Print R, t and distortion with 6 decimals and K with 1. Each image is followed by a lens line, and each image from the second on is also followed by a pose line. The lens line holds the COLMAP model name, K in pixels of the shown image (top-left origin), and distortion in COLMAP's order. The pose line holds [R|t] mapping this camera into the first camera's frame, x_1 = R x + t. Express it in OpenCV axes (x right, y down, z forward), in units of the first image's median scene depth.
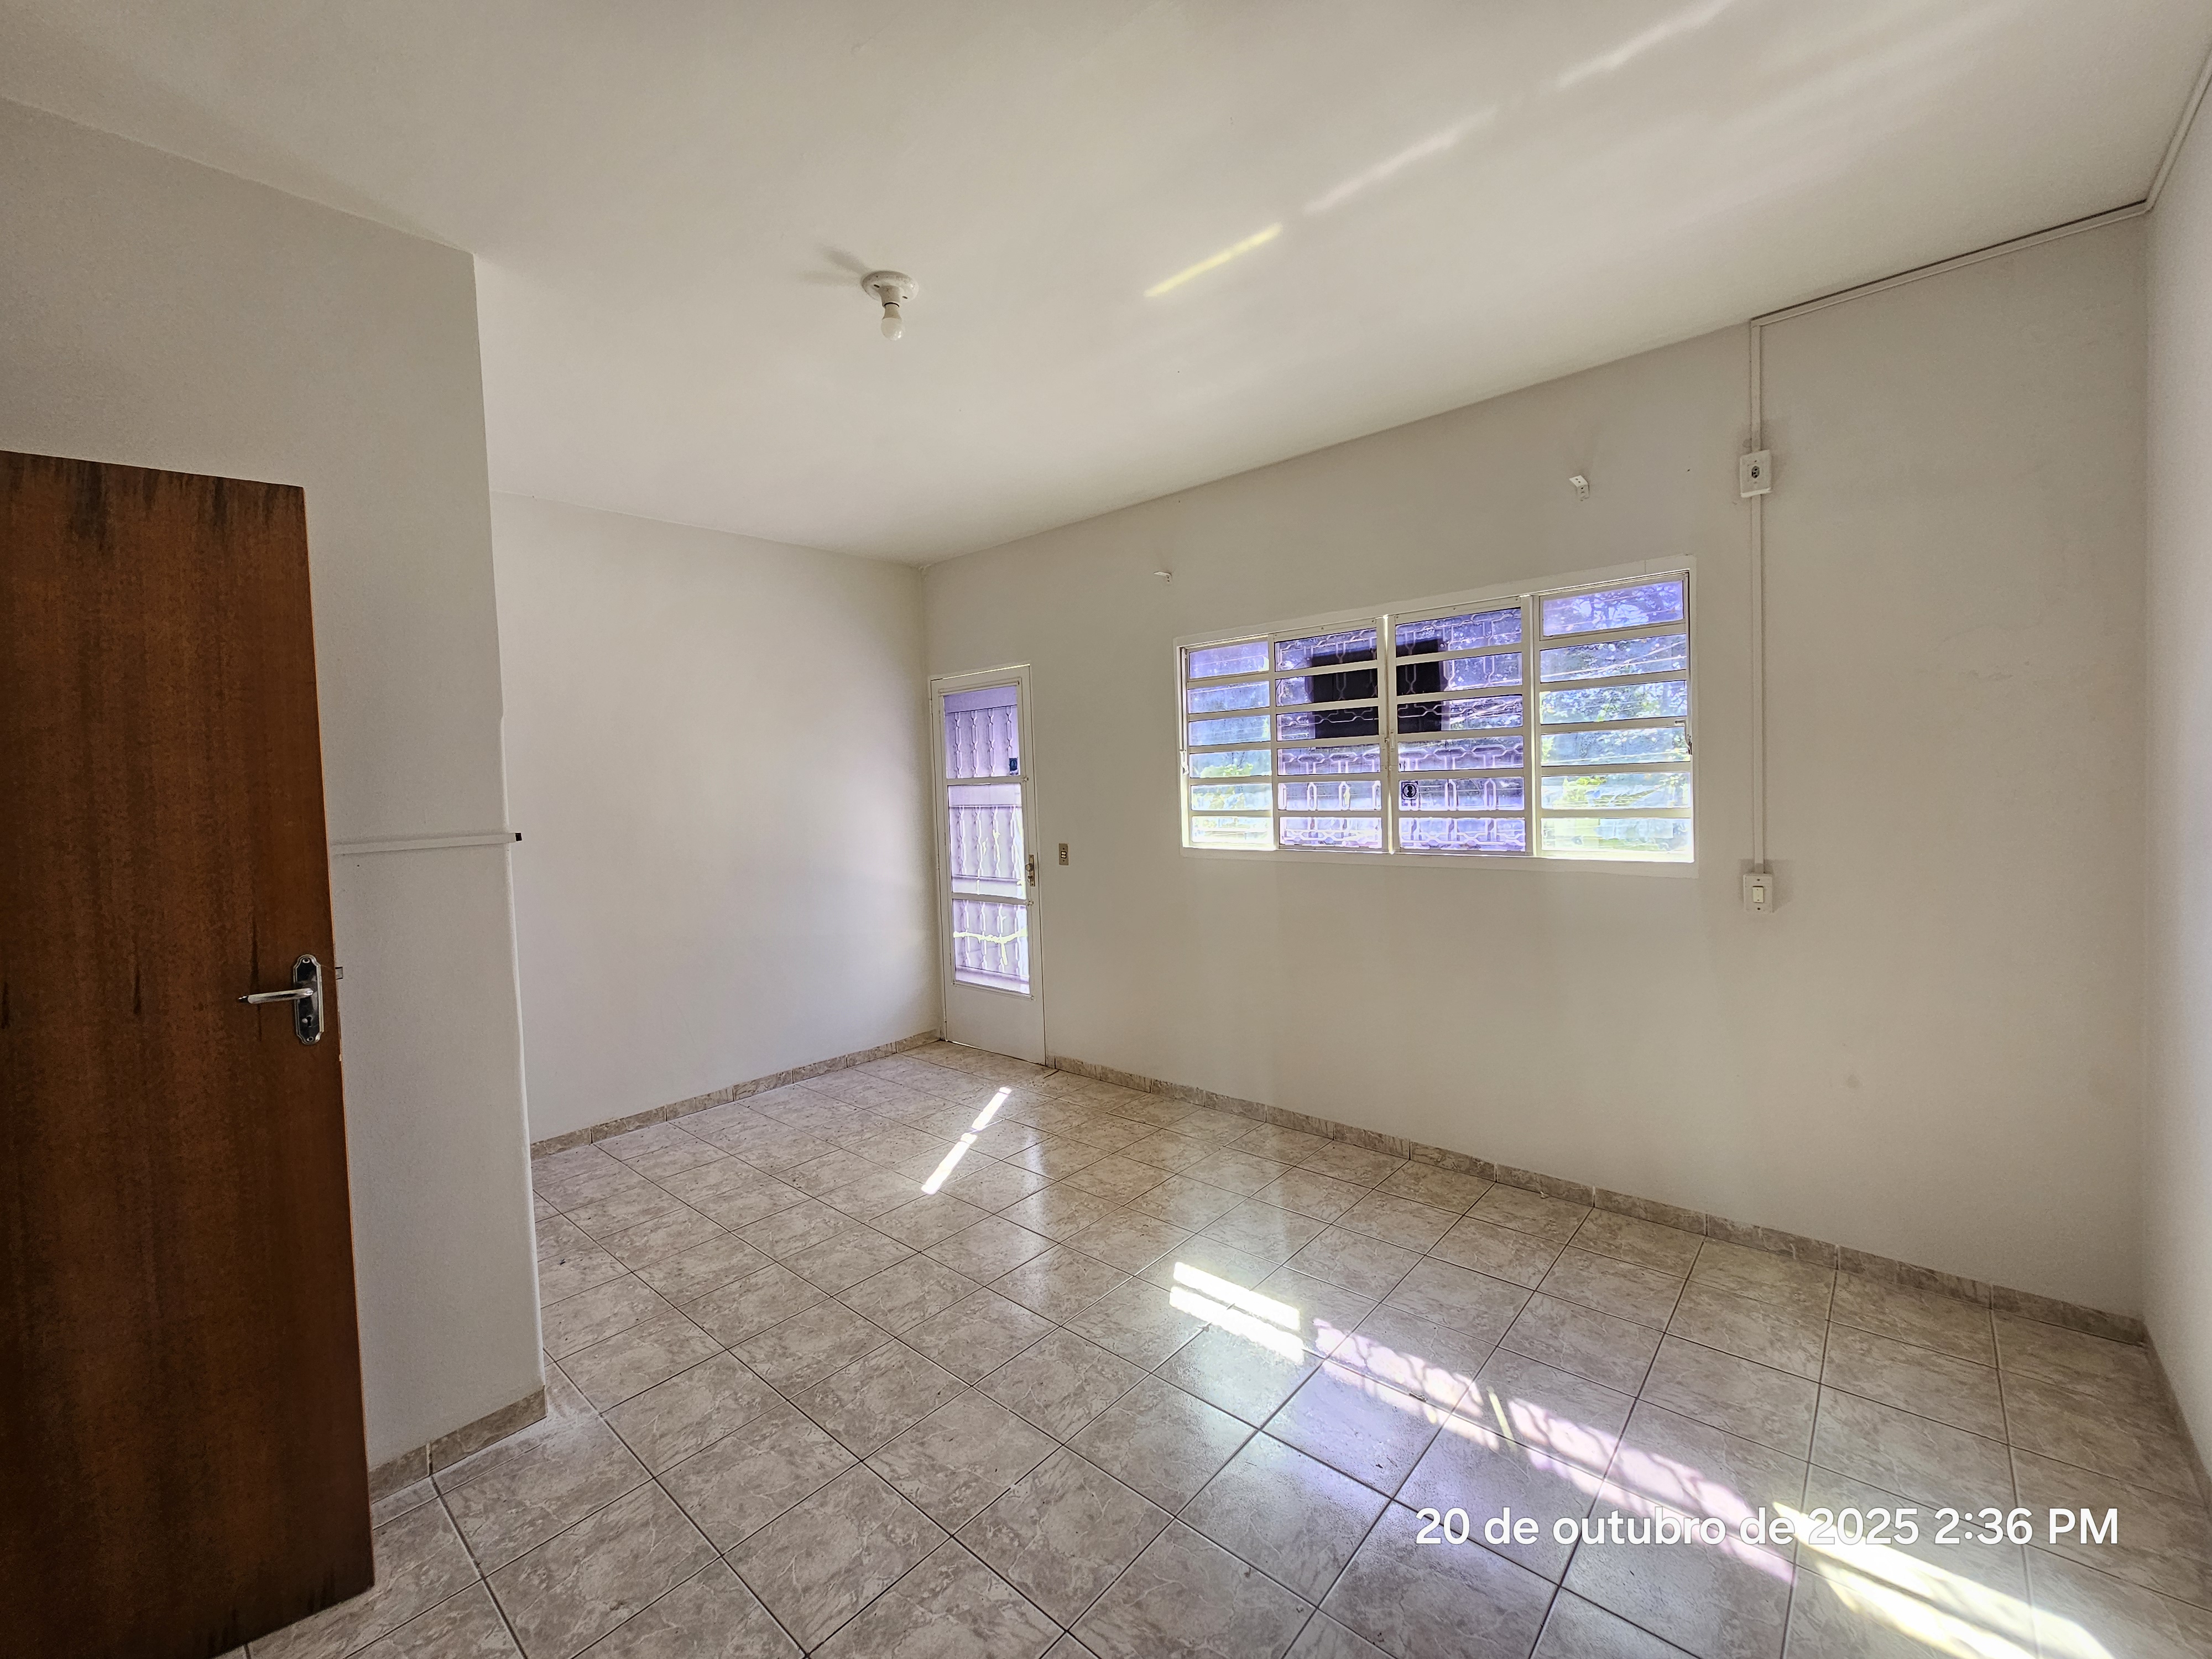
lens RADIAL K [[909.2, 0, 1102.7], [0, 909.2, 823.7], [0, 0, 1]] dist [-0.001104, 0.001377]
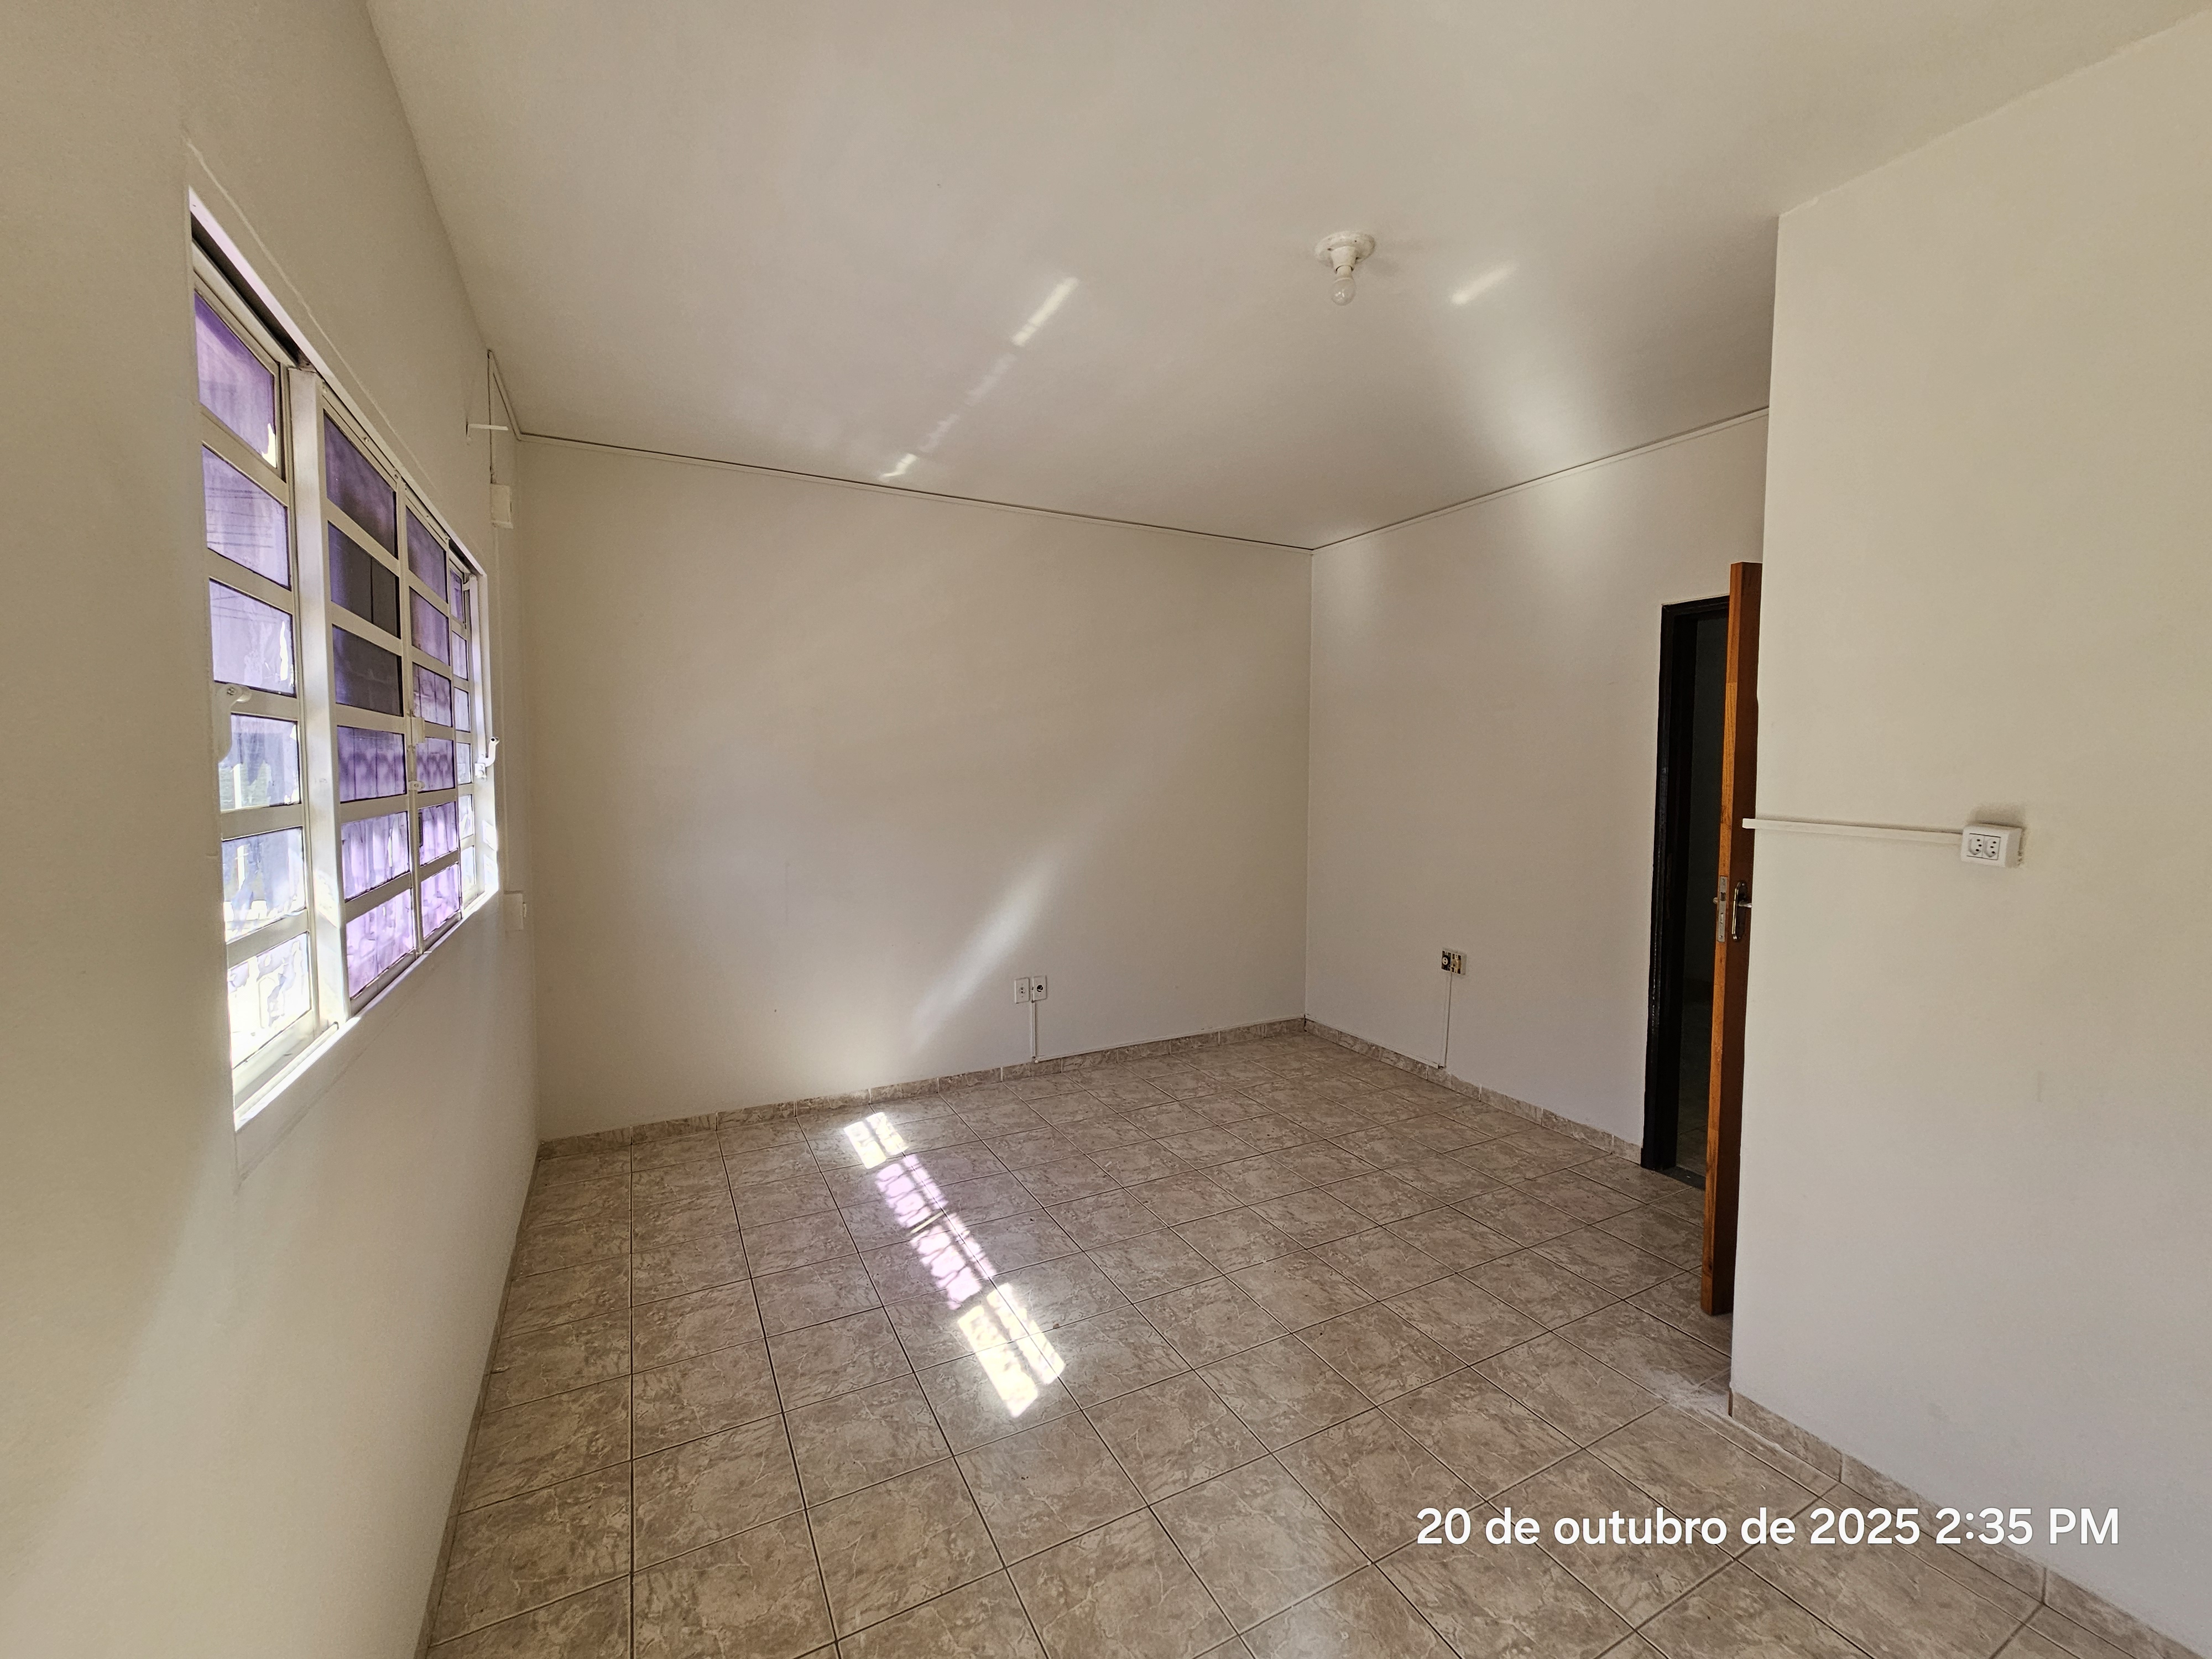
lens RADIAL K [[909.2, 0, 1109.8], [0, 909.2, 822.3], [0, 0, 1]] dist [-0.001104, 0.001377]
pose [[-0.936844, 0.011493, 0.349560, -0.205108], [0.049067, 0.993894, 0.098824, -0.067768], [-0.346290, 0.109735, -0.931688, 1.263160]]
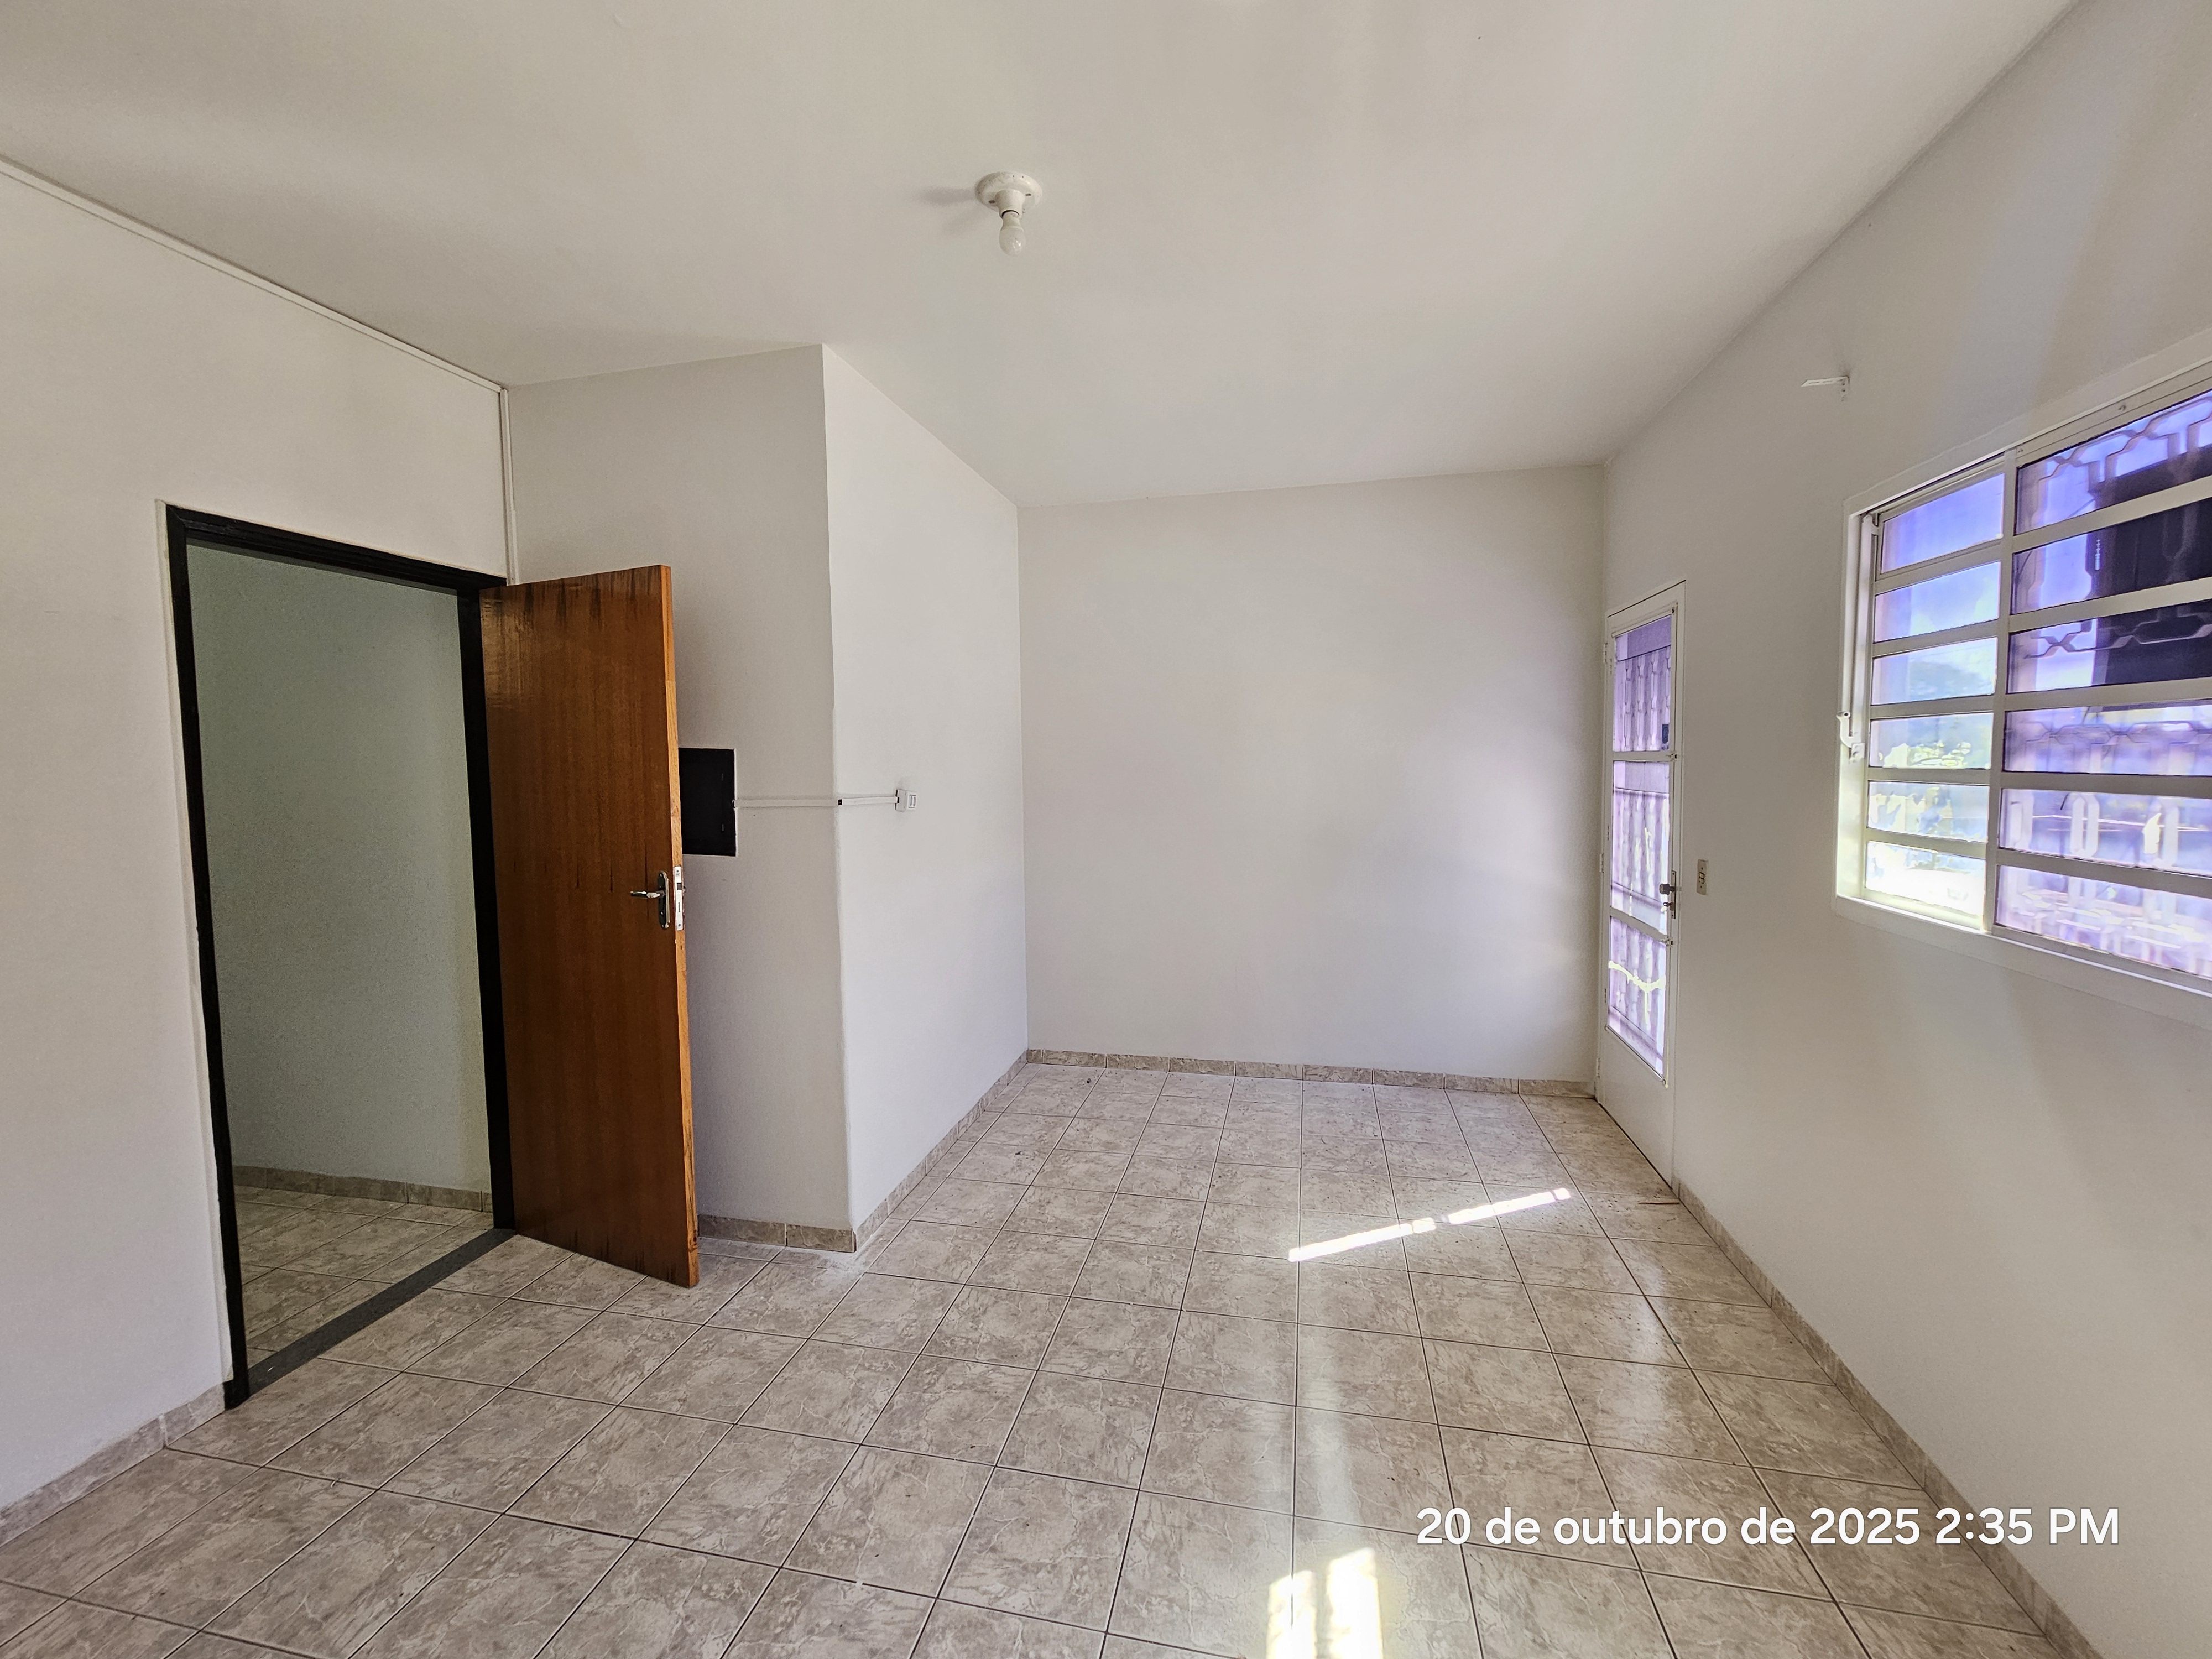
lens RADIAL K [[909.2, 0, 1107.3], [0, 909.2, 818.9], [0, 0, 1]] dist [-0.001104, 0.001377]
pose [[0.488179, 0.087348, -0.868361, 0.381041], [-0.047241, 0.996165, 0.073645, -0.042803], [0.871464, 0.005070, 0.490434, 0.414088]]
